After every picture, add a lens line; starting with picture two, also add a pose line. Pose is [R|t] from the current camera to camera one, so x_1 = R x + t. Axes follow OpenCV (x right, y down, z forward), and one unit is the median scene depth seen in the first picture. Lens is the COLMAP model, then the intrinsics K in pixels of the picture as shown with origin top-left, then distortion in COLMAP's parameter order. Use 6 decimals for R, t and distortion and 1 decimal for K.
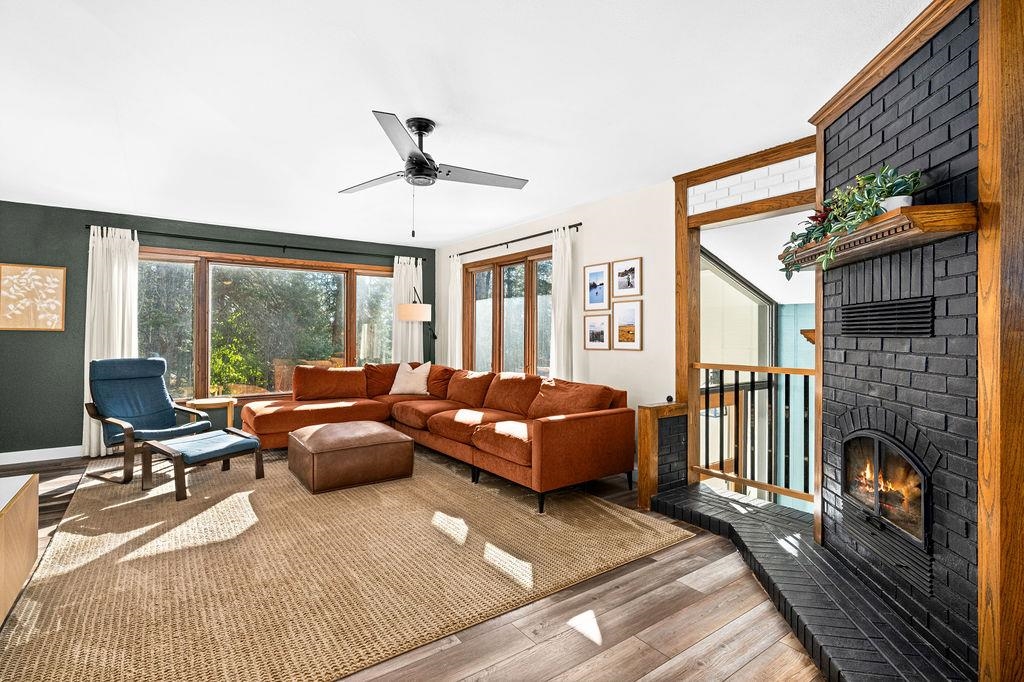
lens RADIAL K [[489.5, 0, 513.7], [0, 489.5, 333.7], [0, 0, 1]] dist [0.001983, 0.000944]
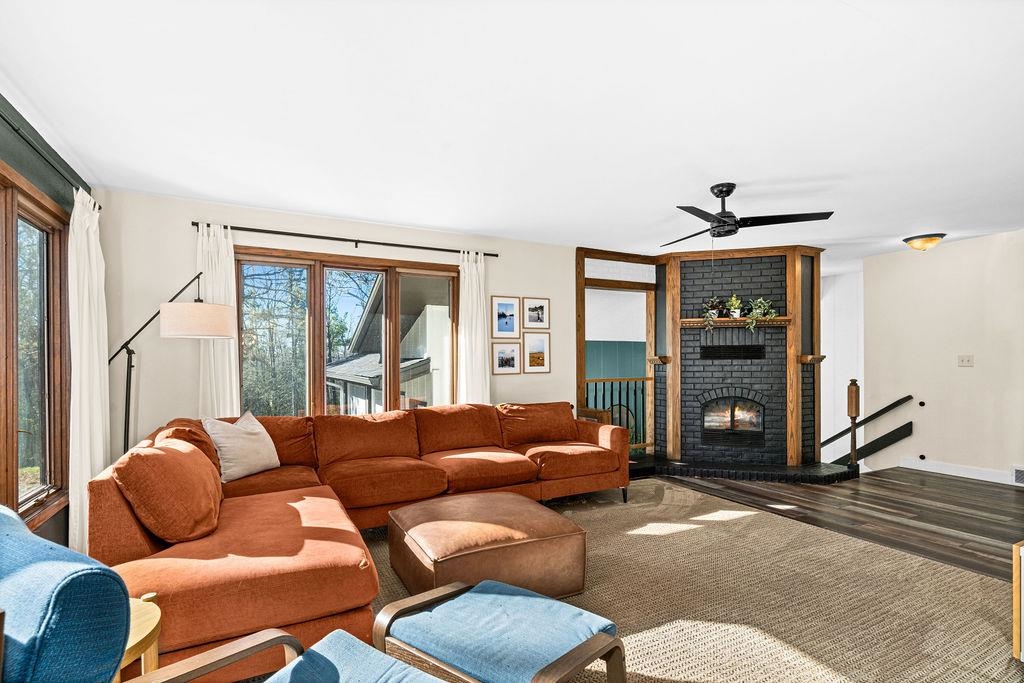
lens RADIAL K [[491.9, 0, 510.9], [0, 491.9, 361.7], [0, 0, 1]] dist [-0.001361, 0.000059]
pose [[0.152755, -0.006946, 0.988240, -1.103642], [0.006960, 0.999958, 0.005953, -0.002598], [-0.988240, 0.005969, 0.152797, 0.990039]]
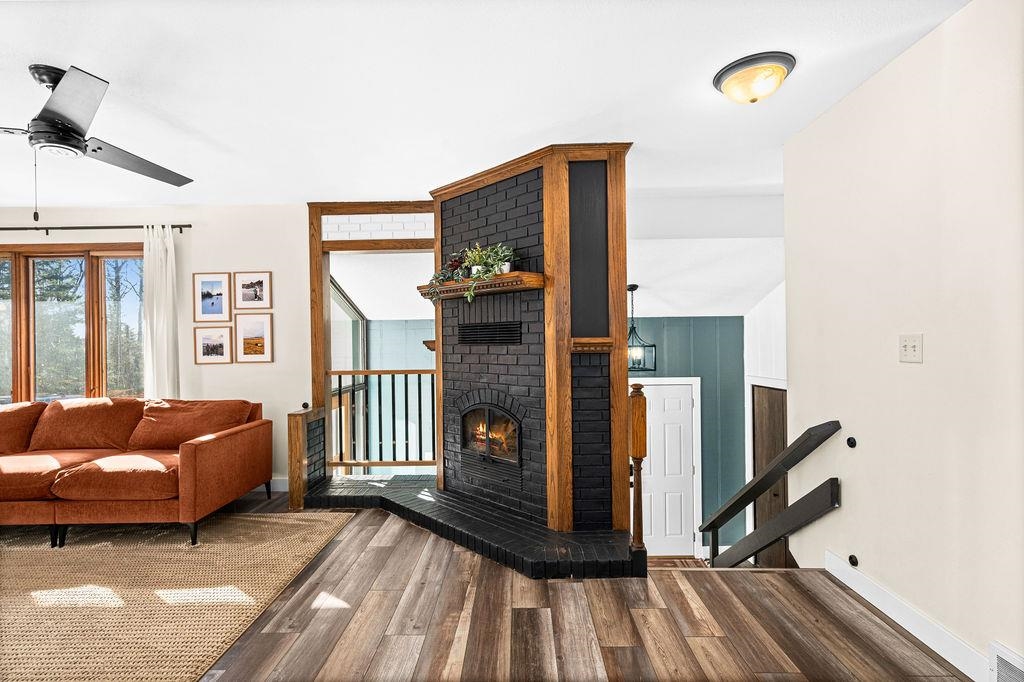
lens RADIAL K [[485.3, 0, 508.8], [0, 485.3, 343.3], [0, 0, 1]] dist [-0.000008, 0.000485]
pose [[0.603024, -0.012900, 0.797619, -0.276083], [0.015038, 0.999875, 0.004801, -0.003270], [-0.797581, 0.009099, 0.603143, -0.011803]]
